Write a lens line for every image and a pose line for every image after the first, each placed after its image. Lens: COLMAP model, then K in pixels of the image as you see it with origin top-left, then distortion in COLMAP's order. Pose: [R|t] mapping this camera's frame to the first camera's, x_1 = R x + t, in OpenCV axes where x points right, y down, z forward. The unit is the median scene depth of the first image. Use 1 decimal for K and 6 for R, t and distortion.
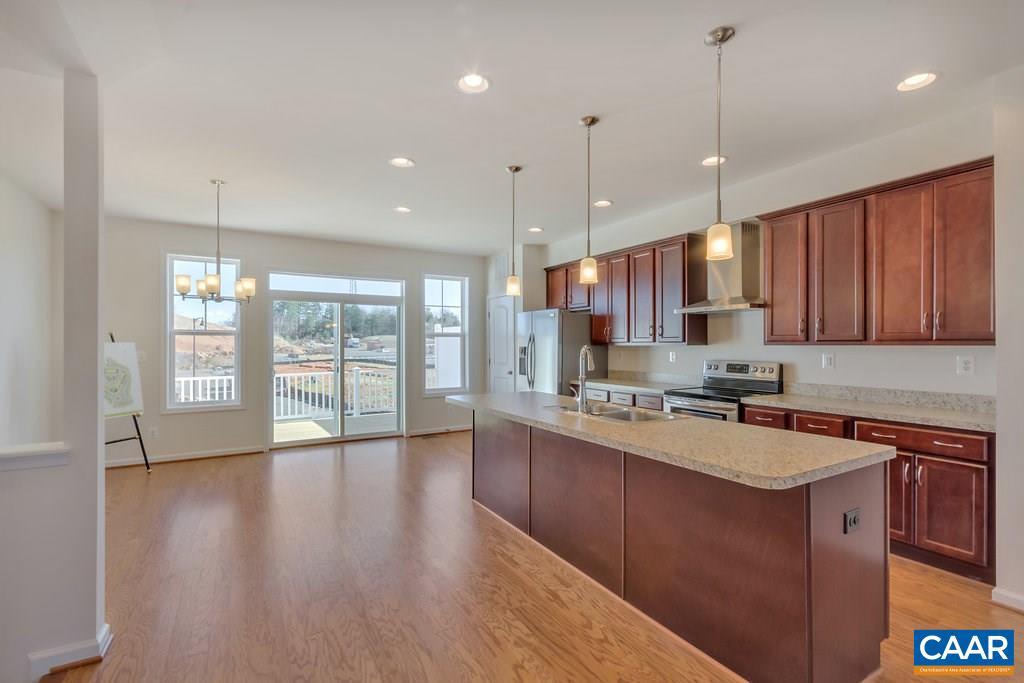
lens RADIAL K [[464.3, 0, 515.6], [0, 464.3, 338.0], [0, 0, 1]] dist [0.017156, 0.000285]
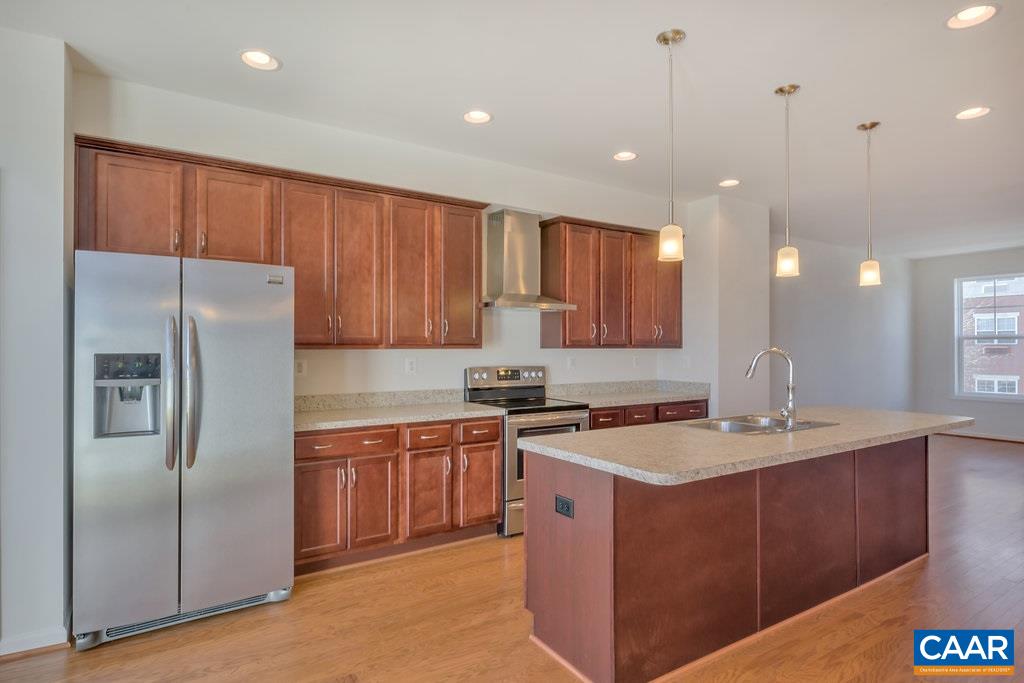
lens RADIAL K [[543.5, 0, 514.4], [0, 543.5, 345.1], [0, 0, 1]] dist [0.001321, 0.001897]
pose [[-0.035083, 0.005678, 0.999368, -0.688366], [-0.013767, 0.999886, -0.006164, 0.017715], [-0.999290, -0.013975, -0.035001, 1.276608]]
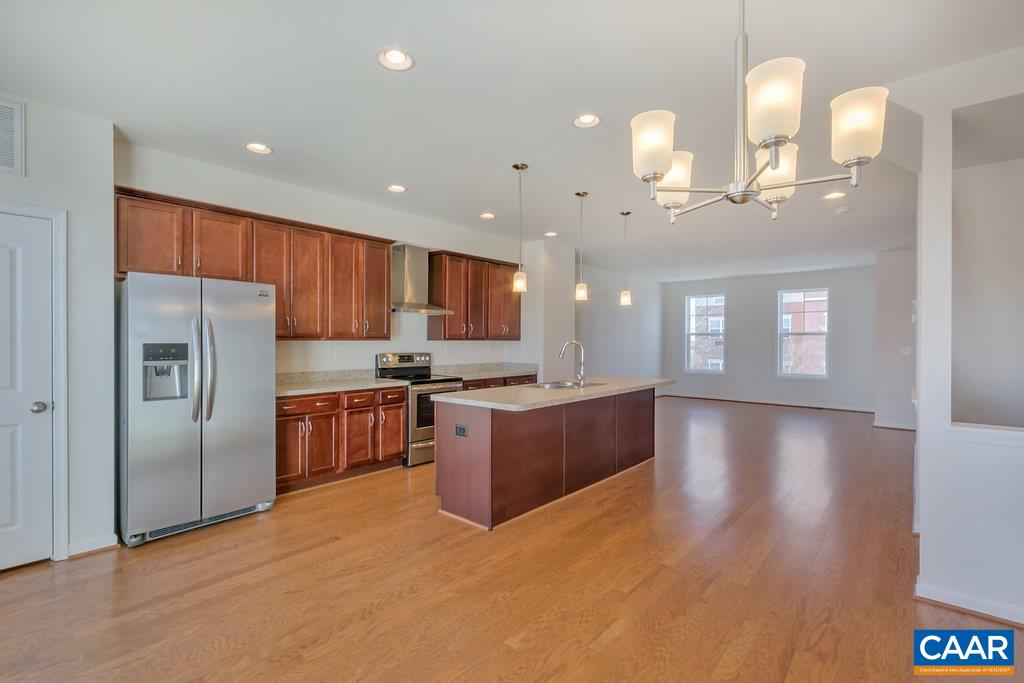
lens RADIAL K [[464.3, 0, 502.5], [0, 464.3, 343.8], [0, 0, 1]] dist [0.017156, 0.000285]
pose [[-0.304047, -0.008084, 0.952623, -1.001245], [-0.016620, 0.999857, 0.003180, 0.018950], [-0.952512, -0.014865, -0.304138, 1.412055]]
